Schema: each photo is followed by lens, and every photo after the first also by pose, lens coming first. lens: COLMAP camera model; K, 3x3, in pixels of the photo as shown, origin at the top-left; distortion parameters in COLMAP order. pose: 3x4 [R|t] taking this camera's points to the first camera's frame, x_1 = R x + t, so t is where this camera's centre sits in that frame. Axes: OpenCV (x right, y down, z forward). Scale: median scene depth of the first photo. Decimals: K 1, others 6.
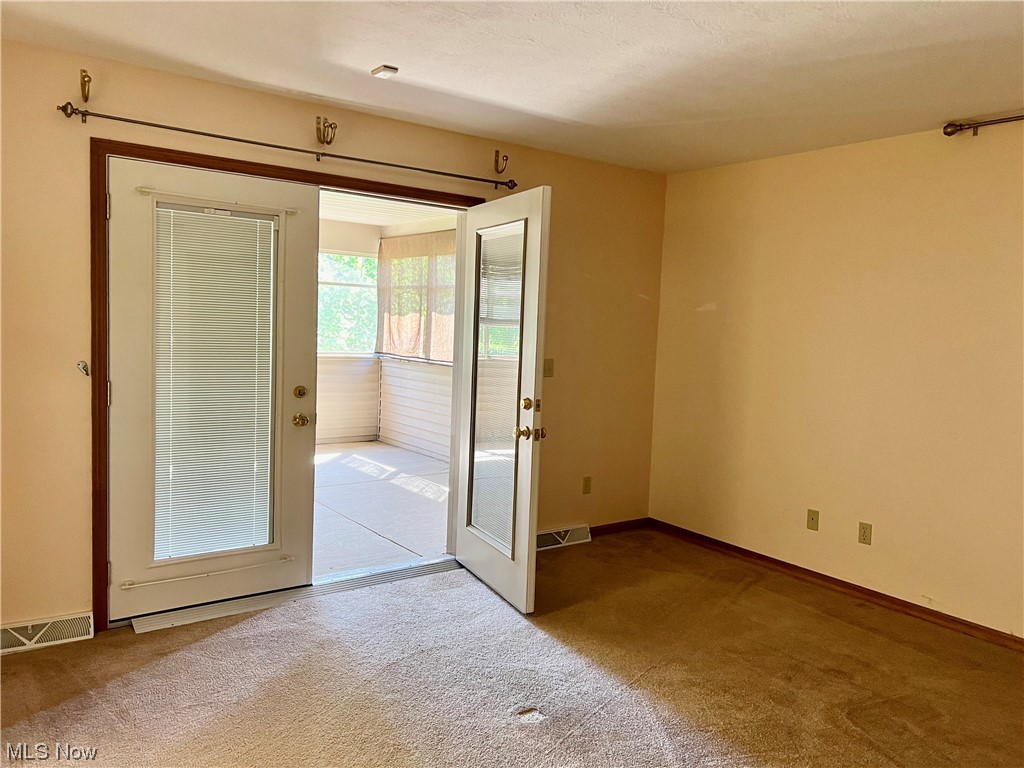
lens RADIAL K [[766.3, 0, 512.0], [0, 766.3, 384.0], [0, 0, 1]] dist [0.011139, -0.008202]
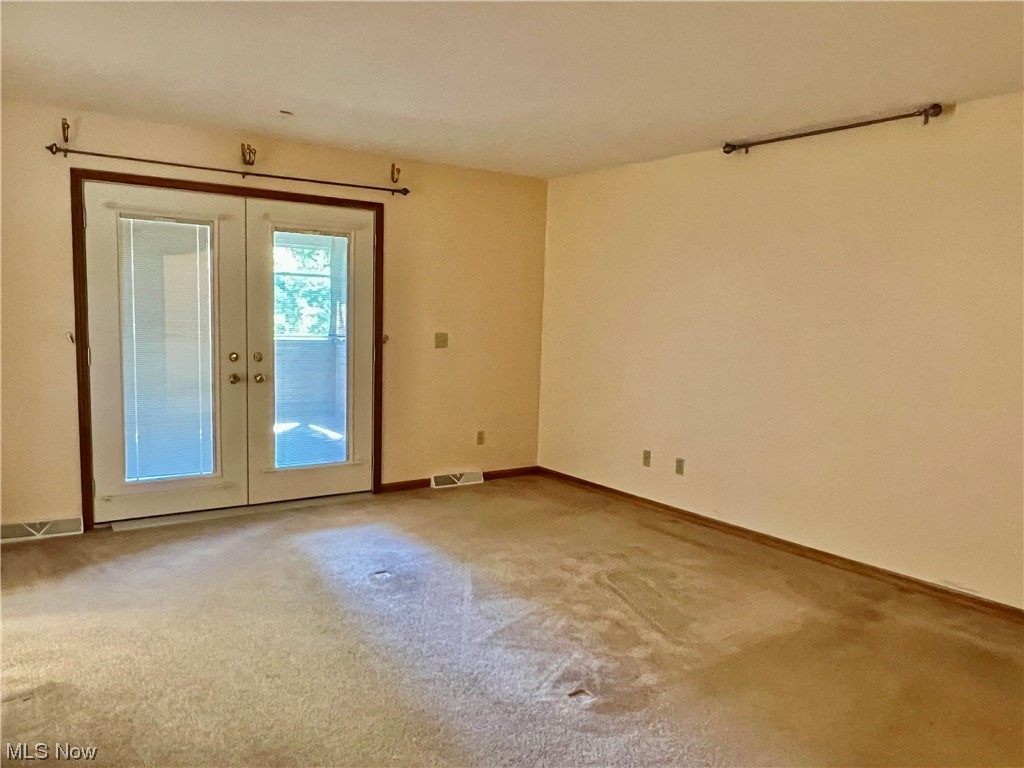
lens RADIAL K [[783.5, 0, 494.7], [0, 783.5, 408.6], [0, 0, 1]] dist [-0.049028, 0.054721]
pose [[0.999774, -0.006850, -0.020116, 0.207564], [0.007661, 0.999149, 0.040534, 0.051261], [0.019821, -0.040679, 0.998976, -0.341068]]
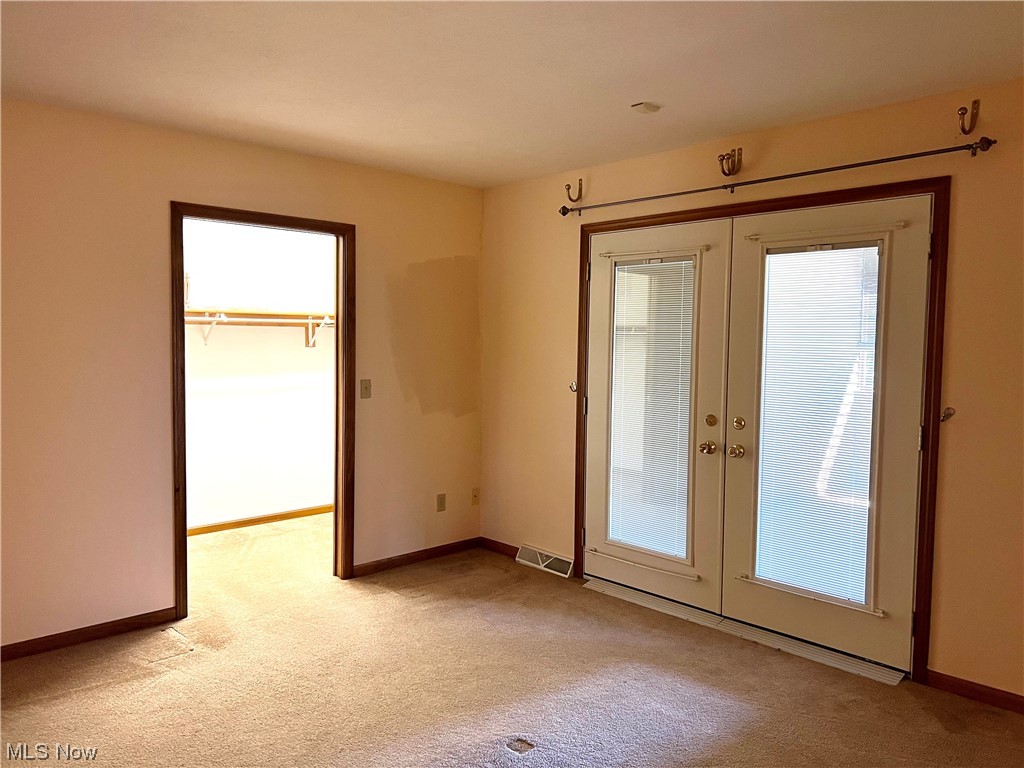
lens RADIAL K [[766.3, 0, 512.0], [0, 766.3, 384.0], [0, 0, 1]] dist [0.011139, -0.008202]
pose [[0.117037, 0.024409, -0.992828, 0.769124], [-0.084565, 0.996312, 0.014526, -0.033045], [0.989521, 0.082258, 0.118669, 0.656092]]
